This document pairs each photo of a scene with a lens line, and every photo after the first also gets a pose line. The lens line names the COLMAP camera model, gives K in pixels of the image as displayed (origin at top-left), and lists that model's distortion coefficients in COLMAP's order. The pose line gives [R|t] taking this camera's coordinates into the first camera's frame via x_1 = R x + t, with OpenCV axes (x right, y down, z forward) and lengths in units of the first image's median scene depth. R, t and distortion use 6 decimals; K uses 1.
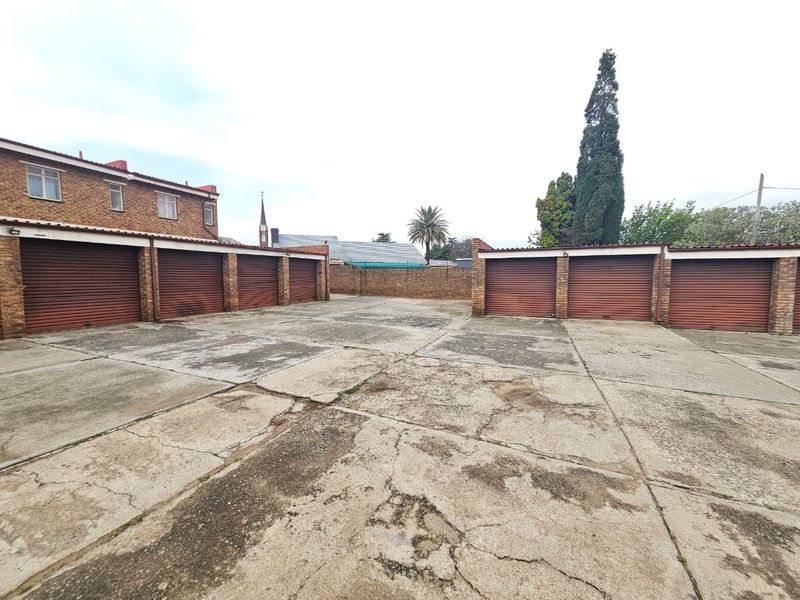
lens RADIAL K [[325.3, 0, 400.0], [0, 325.3, 300.0], [0, 0, 1]] dist [-0.001137, -0.000131]
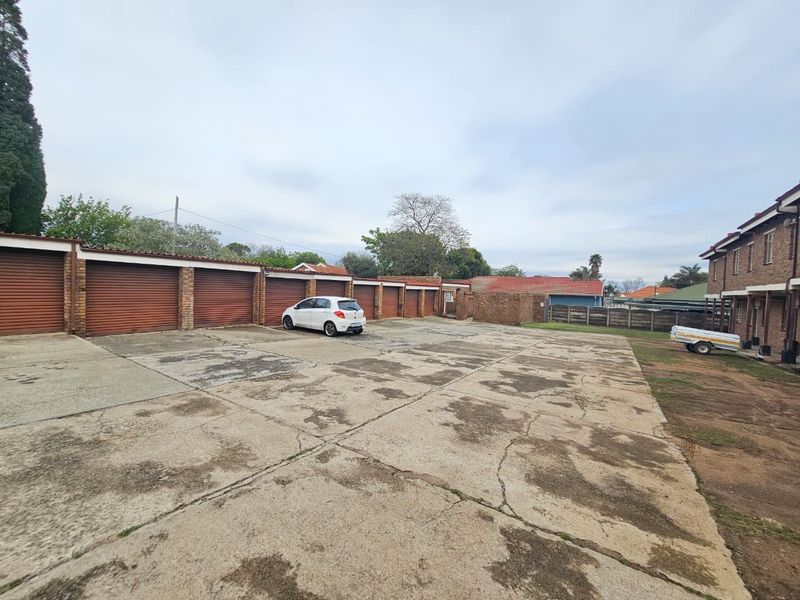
lens RADIAL K [[327.8, 0, 397.3], [0, 327.8, 299.4], [0, 0, 1]] dist [-0.001865, -0.000117]
pose [[0.172454, -0.021563, 0.984781, 0.133199], [0.034805, 0.999269, 0.015785, -0.000520], [-0.984402, 0.031553, 0.173079, 0.007635]]
